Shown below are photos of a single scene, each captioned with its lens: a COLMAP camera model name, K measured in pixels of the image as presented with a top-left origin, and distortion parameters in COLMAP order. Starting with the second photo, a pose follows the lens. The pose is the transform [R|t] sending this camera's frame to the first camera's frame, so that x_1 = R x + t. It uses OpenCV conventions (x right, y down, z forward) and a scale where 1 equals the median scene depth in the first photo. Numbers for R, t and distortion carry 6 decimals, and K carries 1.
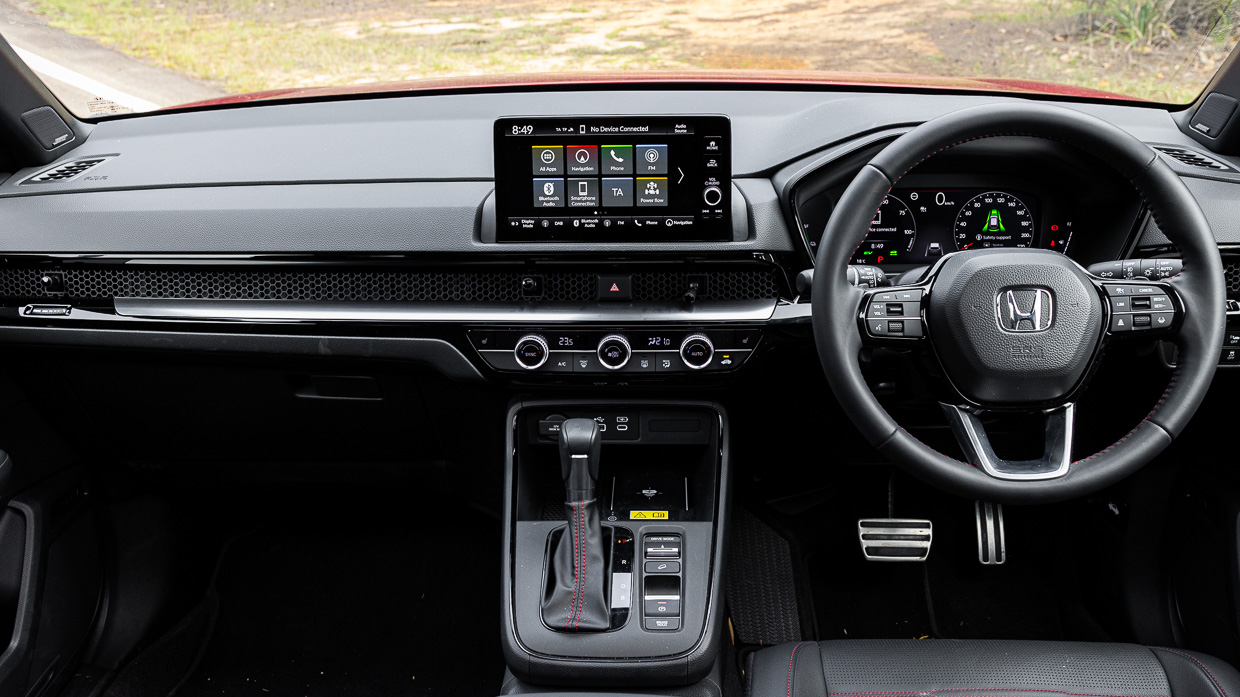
lens RADIAL K [[1184.8, 0, 620.0], [0, 1184.8, 348.5], [0, 0, 1]] dist [-0.001191, 0.014421]
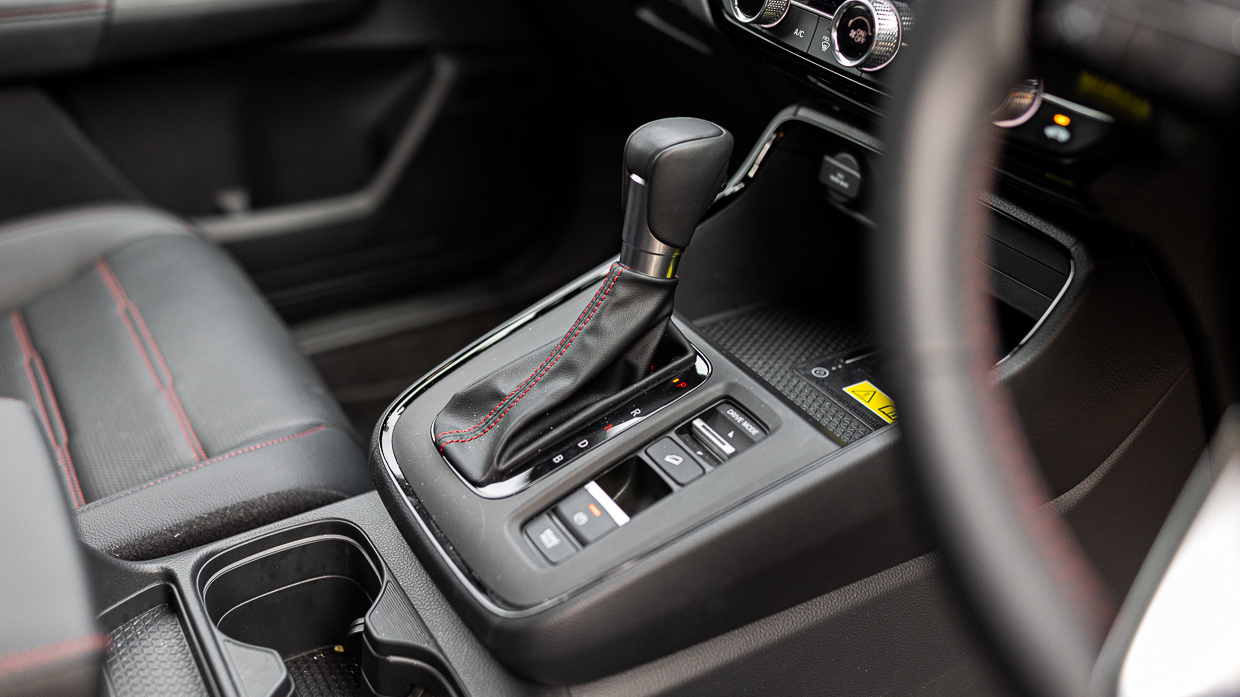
lens RADIAL K [[1184.8, 0, 620.0], [0, 1184.8, 348.5], [0, 0, 1]] dist [-0.001191, 0.014421]
pose [[0.554883, 0.455402, -0.696214, 0.326387], [-0.325375, 0.889004, 0.322184, -0.005212], [0.765660, 0.047756, 0.641470, 0.641402]]
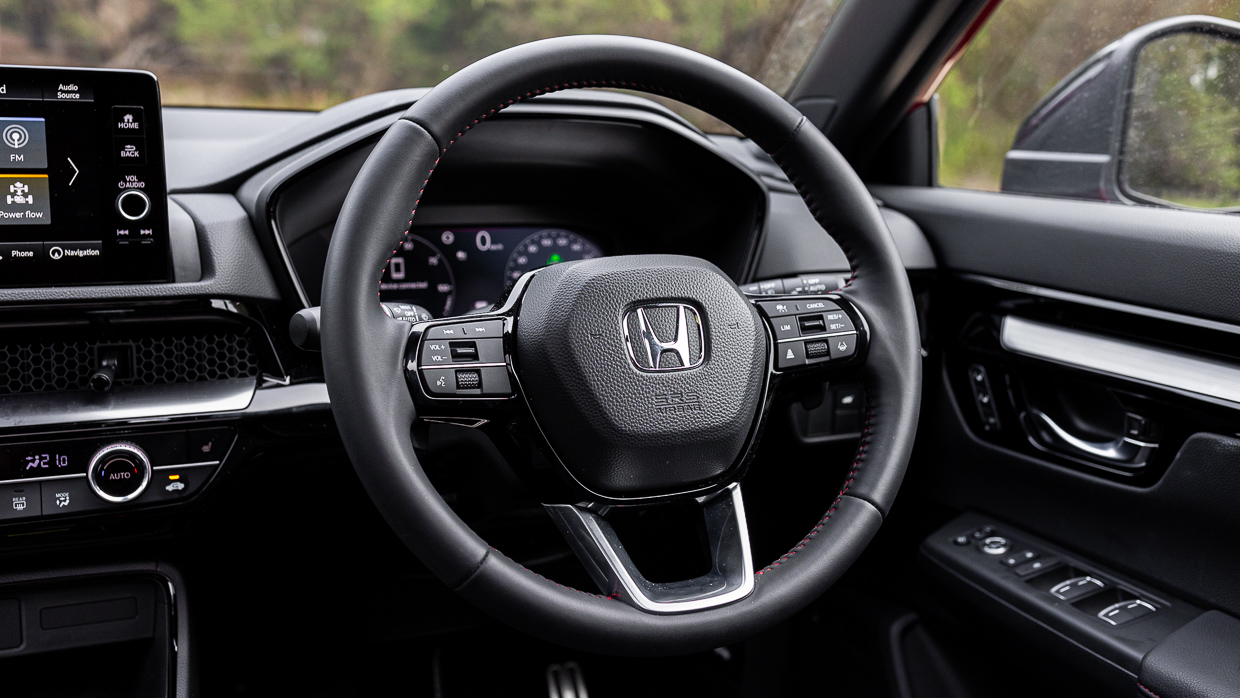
lens RADIAL K [[1184.8, 0, 620.0], [0, 1184.8, 349.0], [0, 0, 1]] dist [-0.001191, 0.014421]
pose [[0.903704, -0.040429, 0.426245, 0.041992], [0.107065, 0.985243, -0.133543, 0.047019], [-0.414556, 0.166319, 0.894696, 0.376152]]
